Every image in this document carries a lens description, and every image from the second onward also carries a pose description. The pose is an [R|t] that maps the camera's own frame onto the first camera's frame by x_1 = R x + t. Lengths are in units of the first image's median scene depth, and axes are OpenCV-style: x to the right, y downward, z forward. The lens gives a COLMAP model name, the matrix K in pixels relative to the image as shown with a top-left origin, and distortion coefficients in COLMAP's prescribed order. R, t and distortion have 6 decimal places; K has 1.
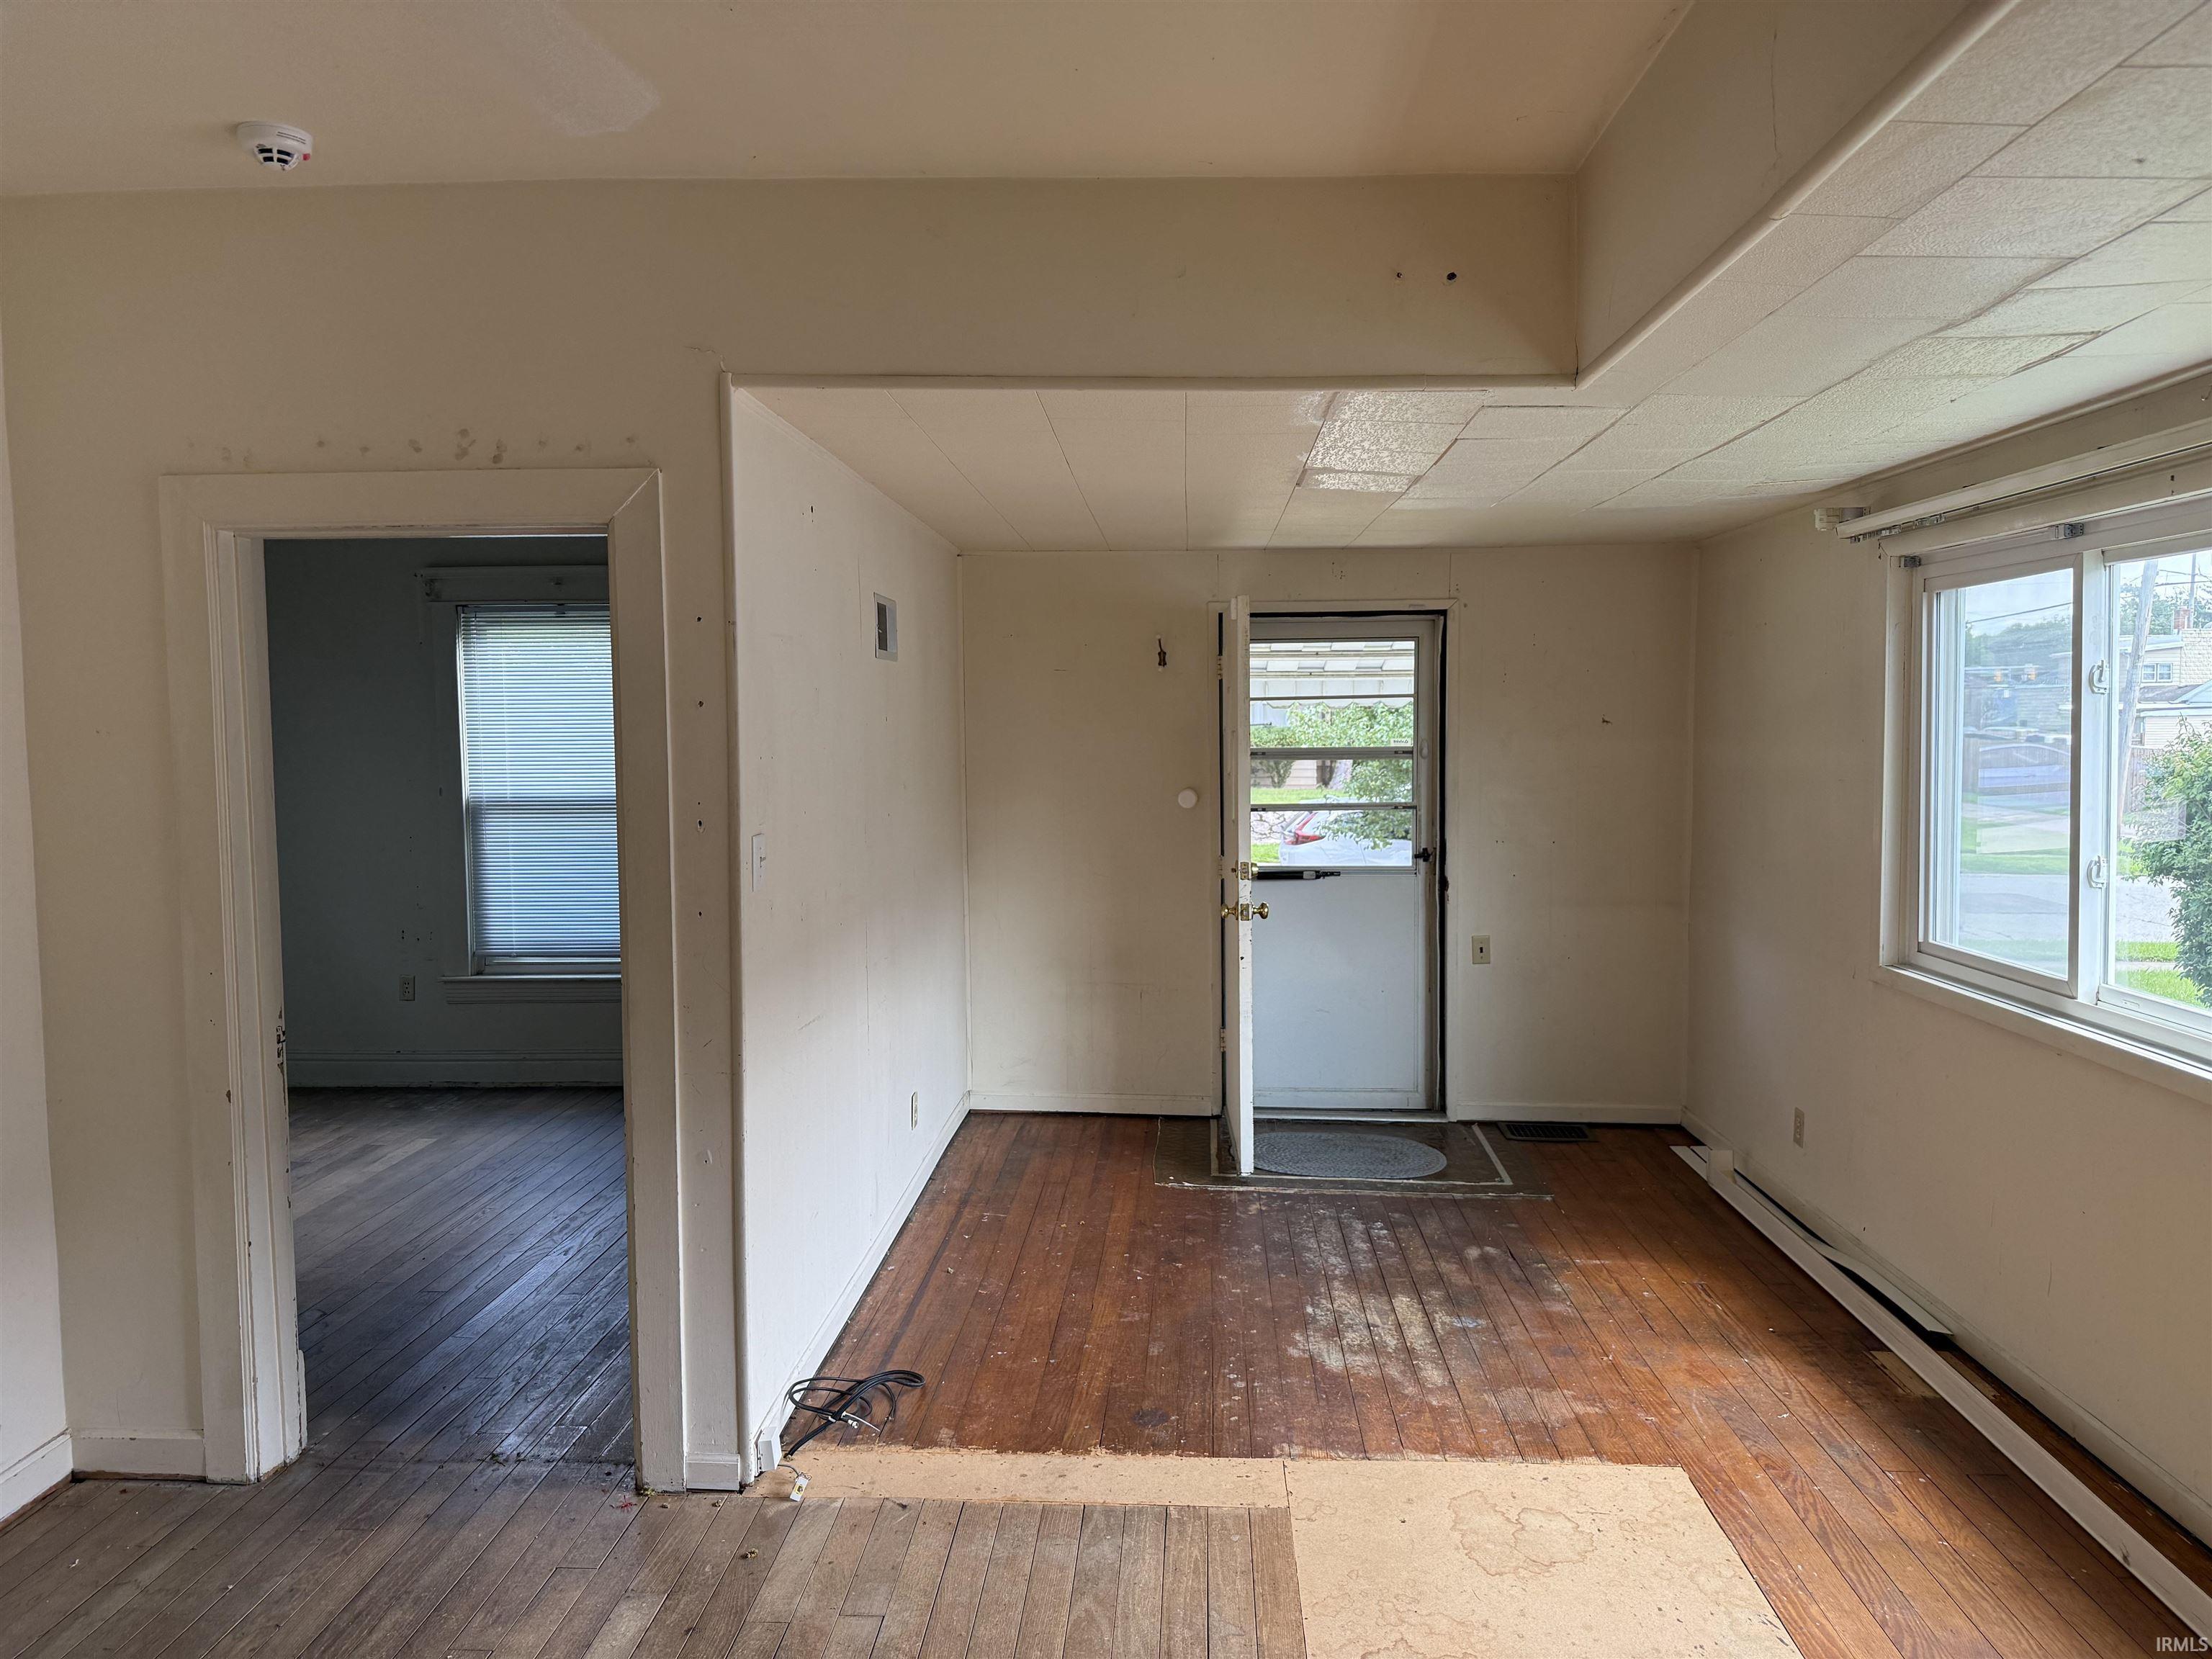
lens RADIAL K [[1543.7, 0, 1106.0], [0, 1543.7, 829.5], [0, 0, 1]] dist [0.038631, -0.004076]
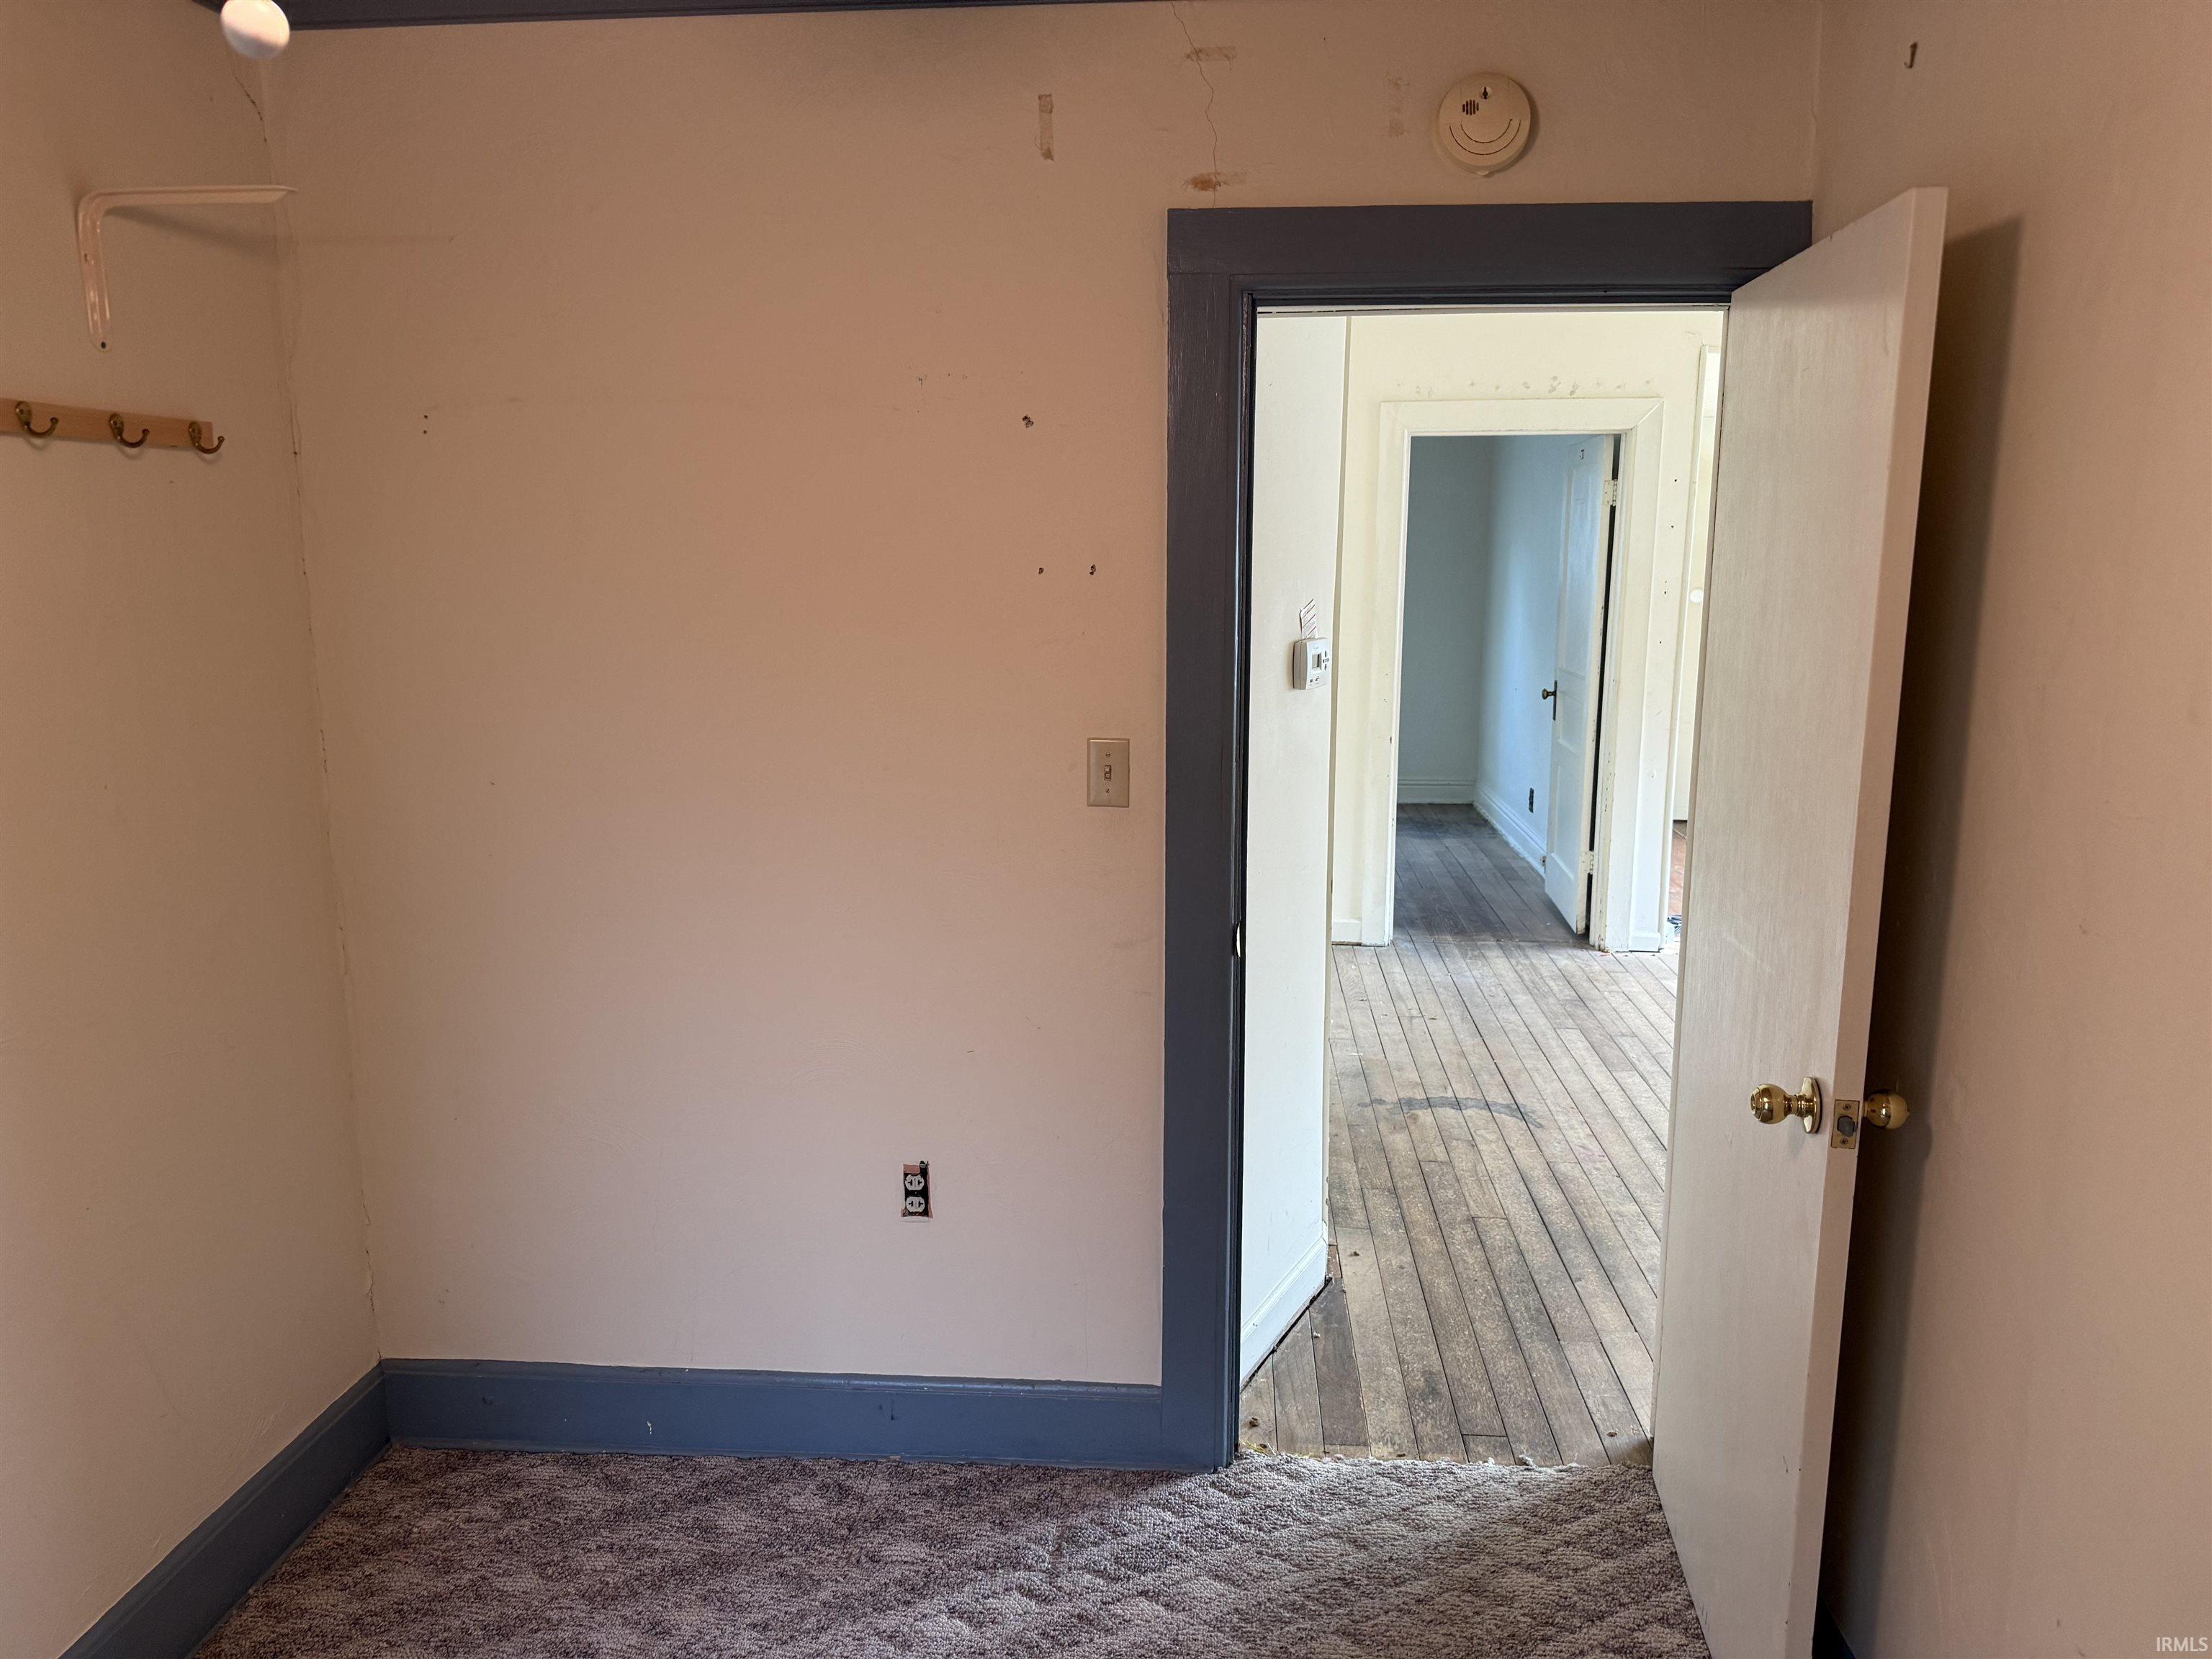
lens RADIAL K [[1543.7, 0, 1106.0], [0, 1543.7, 829.5], [0, 0, 1]] dist [0.038631, -0.004076]
pose [[0.999950, 0.009799, -0.002024, -0.917055], [-0.009487, 0.992788, 0.119508, 0.059276], [0.003180, -0.119483, 0.992831, -0.872751]]
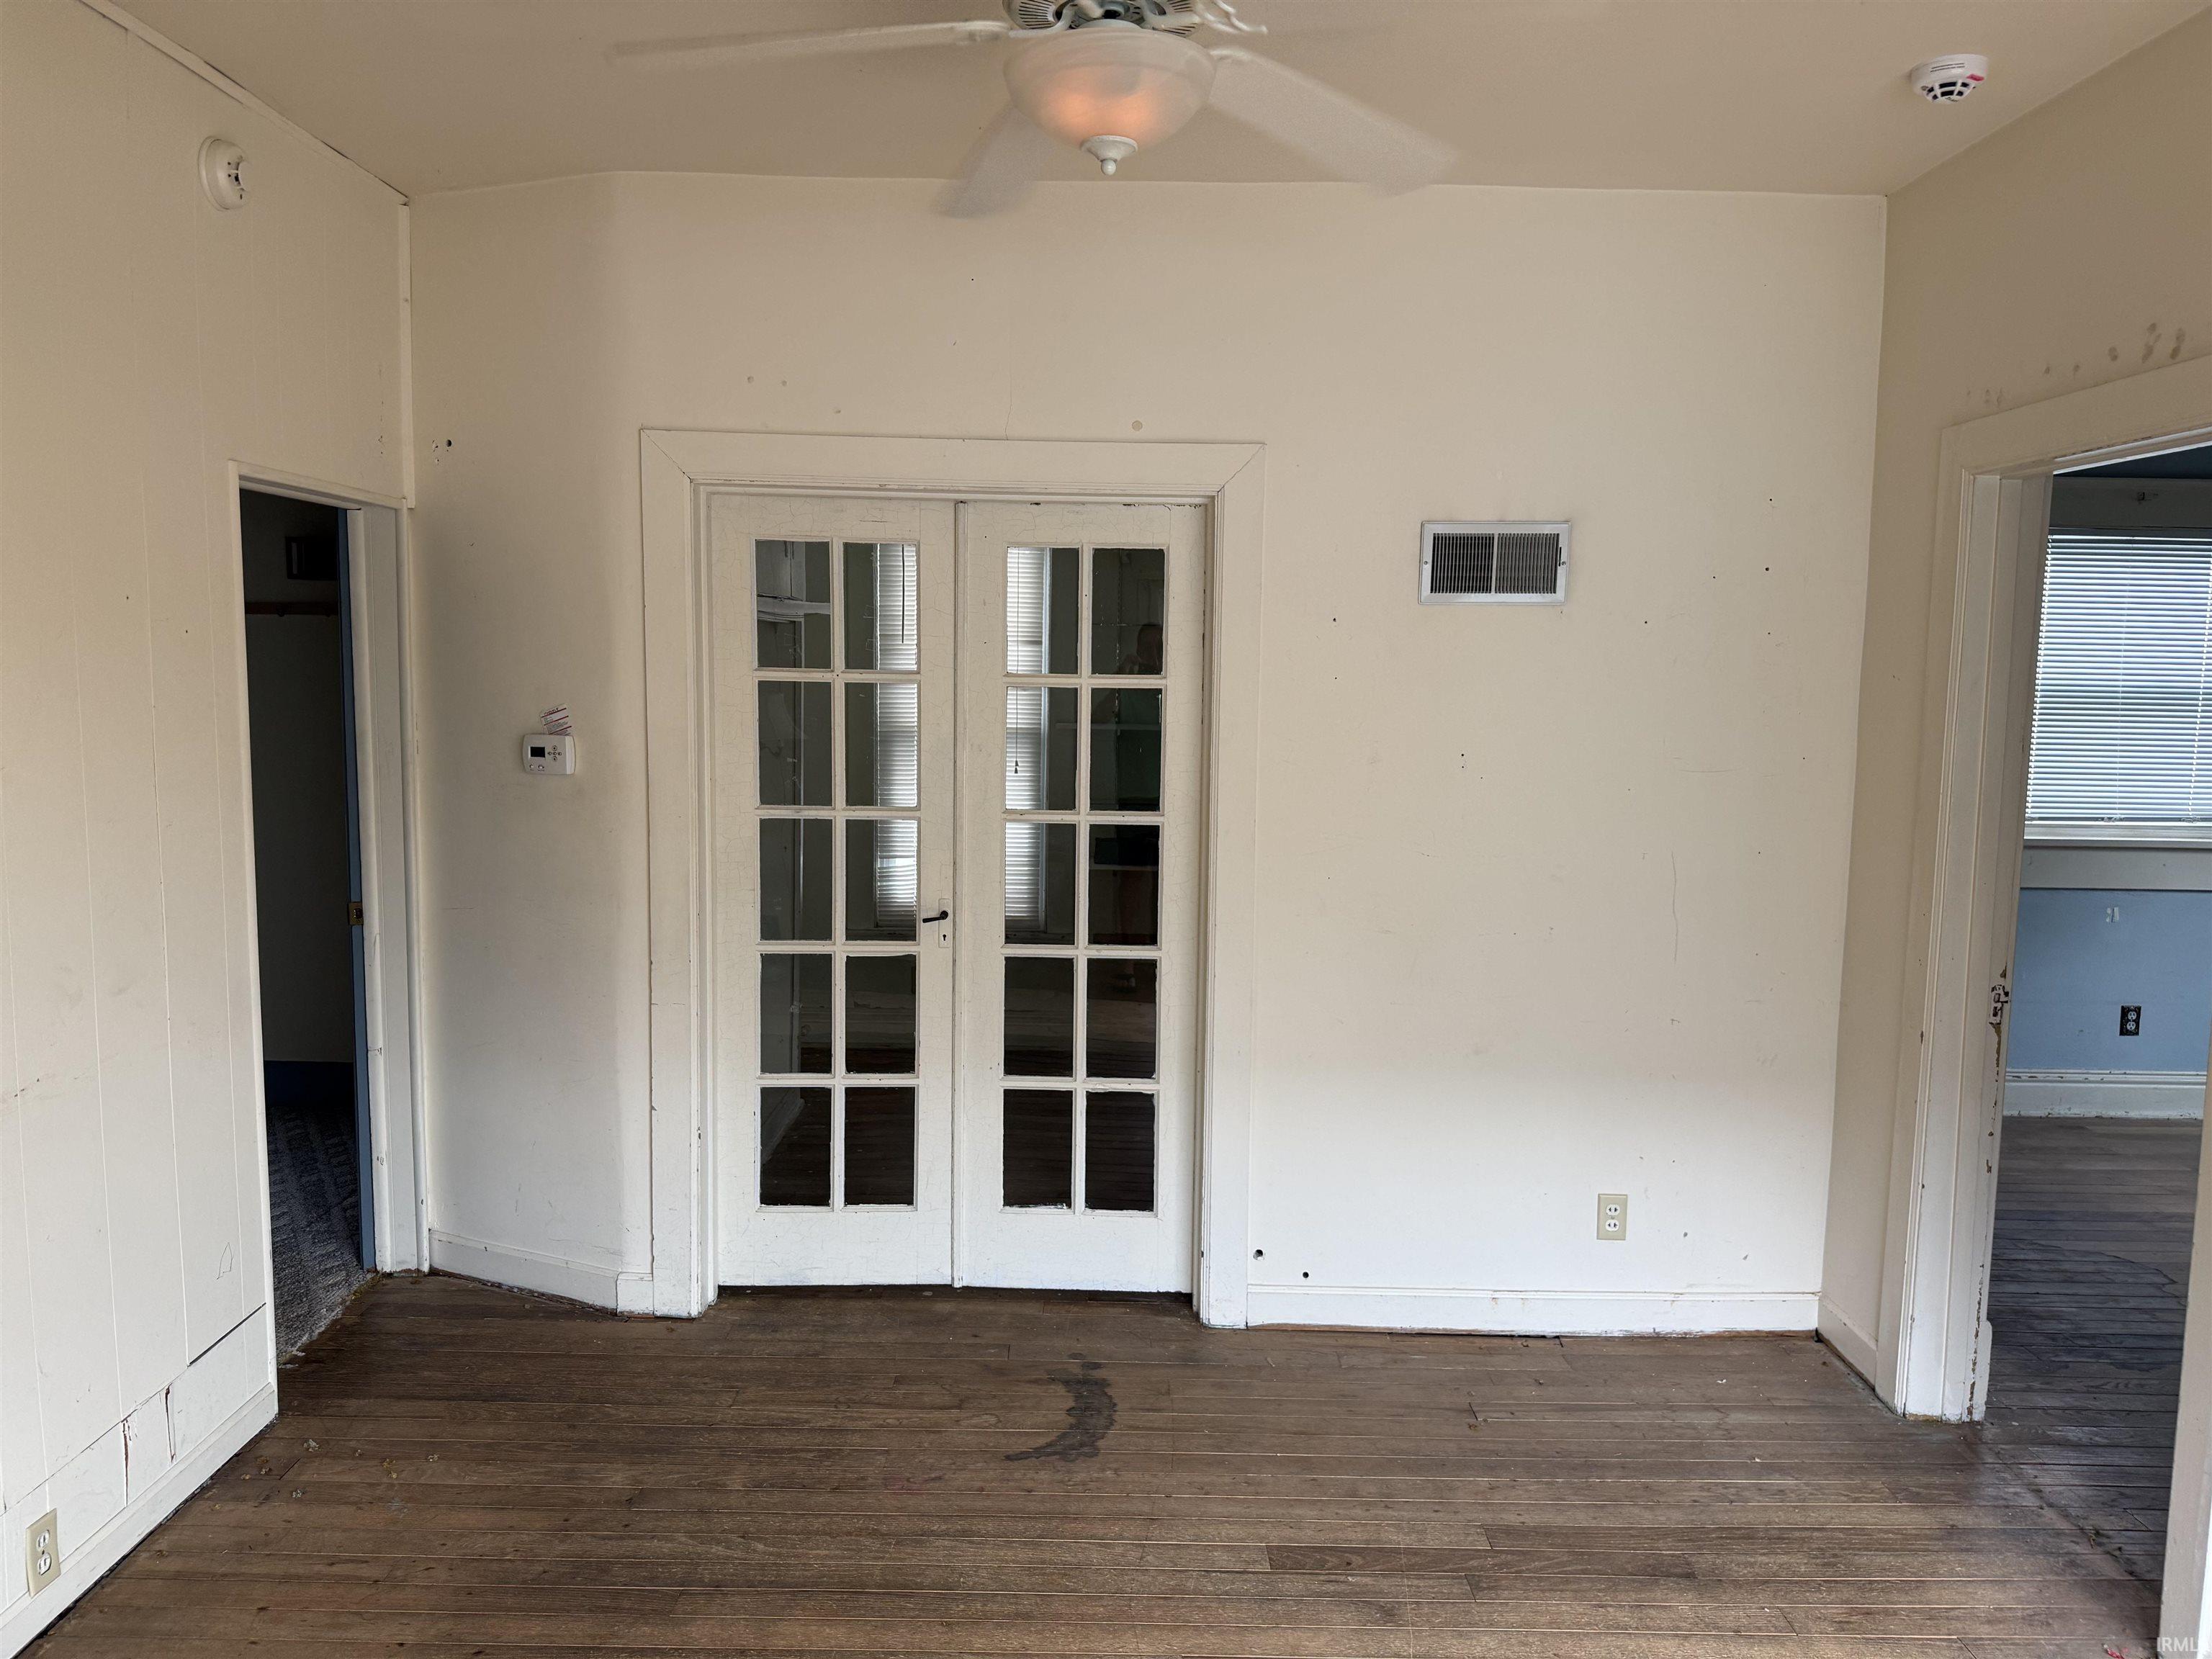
lens RADIAL K [[1572.4, 0, 1106.0], [0, 1572.4, 829.5], [0, 0, 1]] dist [-0.006274, -0.007473]
pose [[0.080006, 0.119442, -0.989612, 0.397154], [-0.085964, 0.989923, 0.112530, -0.034099], [0.993081, 0.076068, 0.089467, 0.381540]]
